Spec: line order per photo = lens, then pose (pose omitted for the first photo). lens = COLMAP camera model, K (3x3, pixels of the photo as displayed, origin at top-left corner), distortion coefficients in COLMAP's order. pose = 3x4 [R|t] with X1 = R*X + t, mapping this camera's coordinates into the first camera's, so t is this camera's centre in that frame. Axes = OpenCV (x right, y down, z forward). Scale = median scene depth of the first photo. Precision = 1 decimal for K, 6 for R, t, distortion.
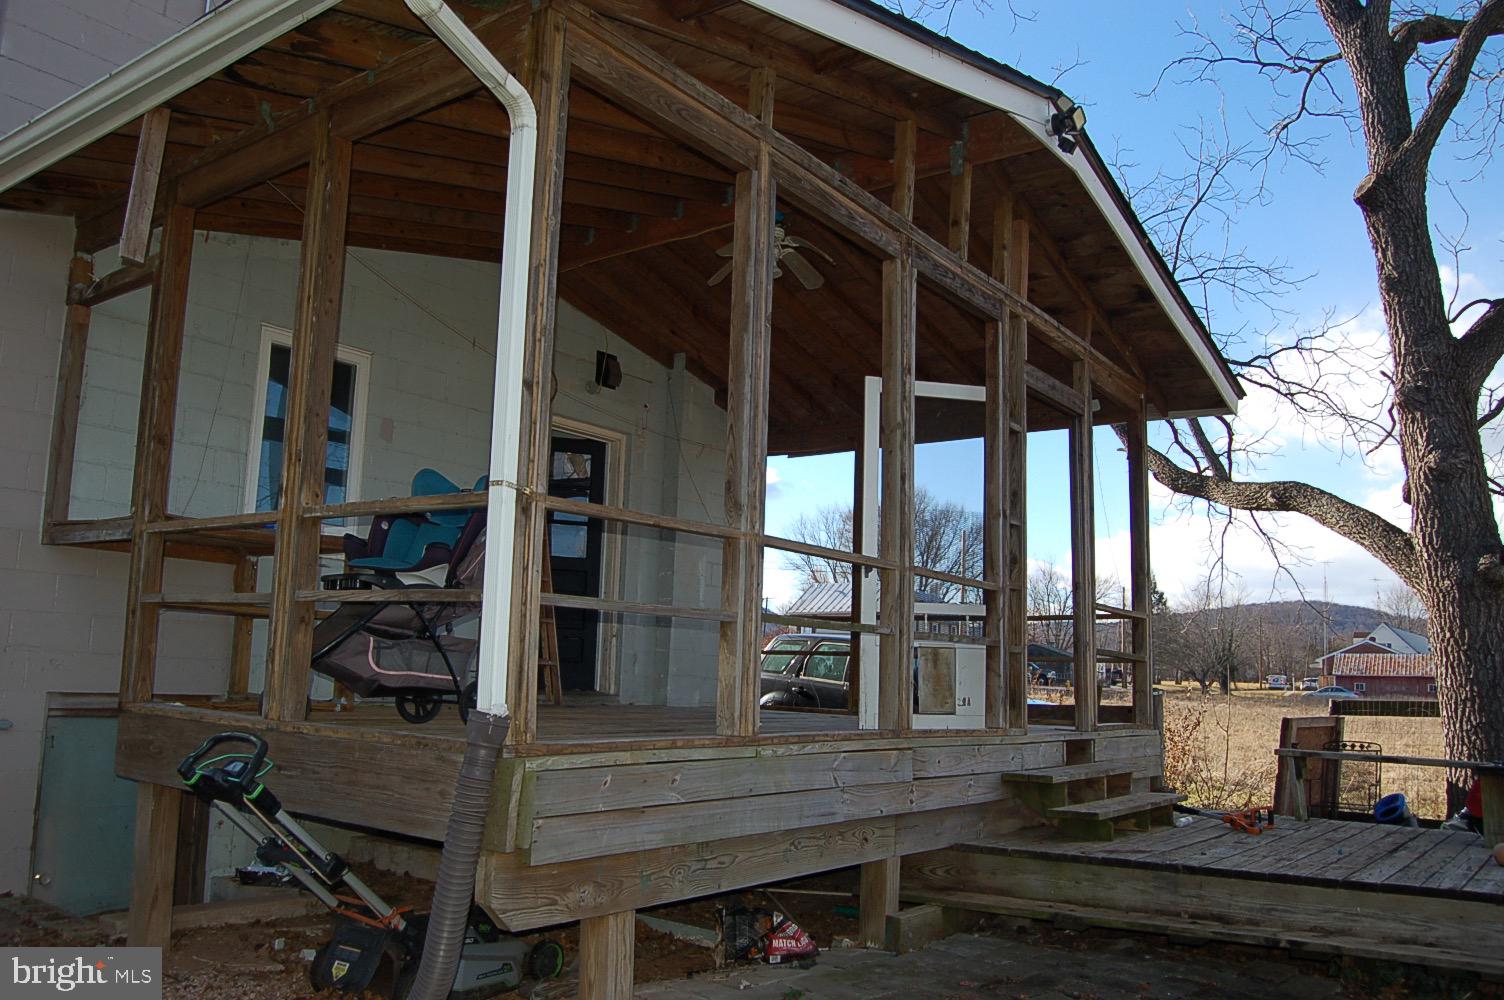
lens RADIAL K [[1180.2, 0, 746.5], [0, 1180.2, 520.5], [0, 0, 1]] dist [-0.094473, 0.031634]
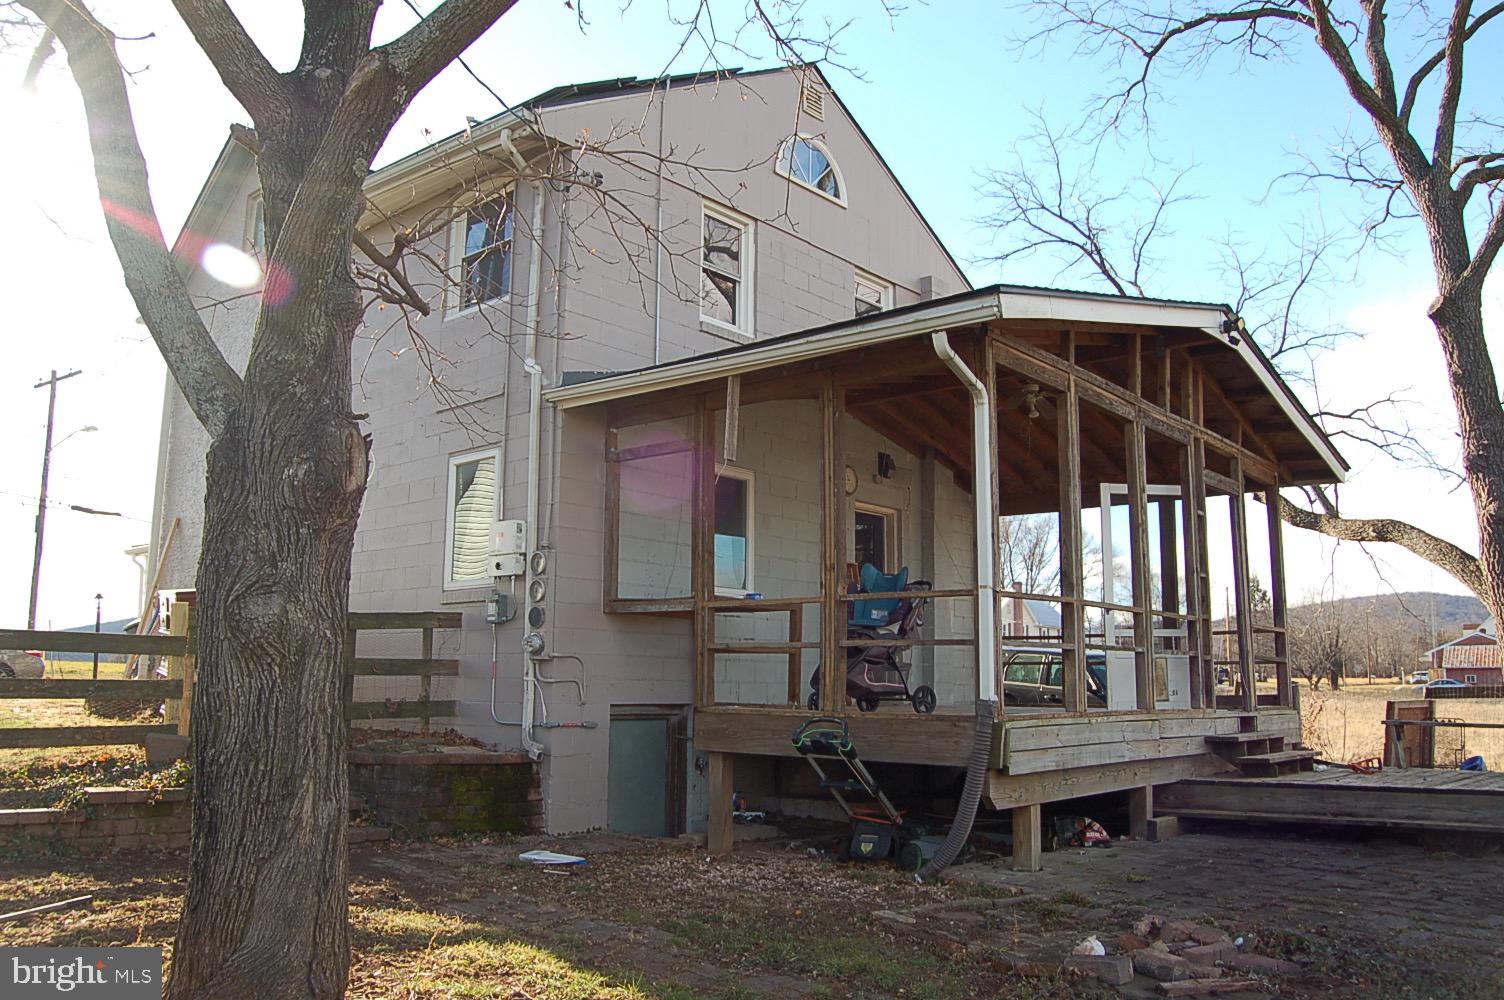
lens RADIAL K [[1180.2, 0, 746.5], [0, 1180.2, 520.5], [0, 0, 1]] dist [-0.094473, 0.031634]
pose [[0.996606, -0.035891, -0.074089, -0.254266], [0.035209, 0.999325, -0.010487, -0.075883], [0.074415, 0.007842, 0.997197, -0.572058]]
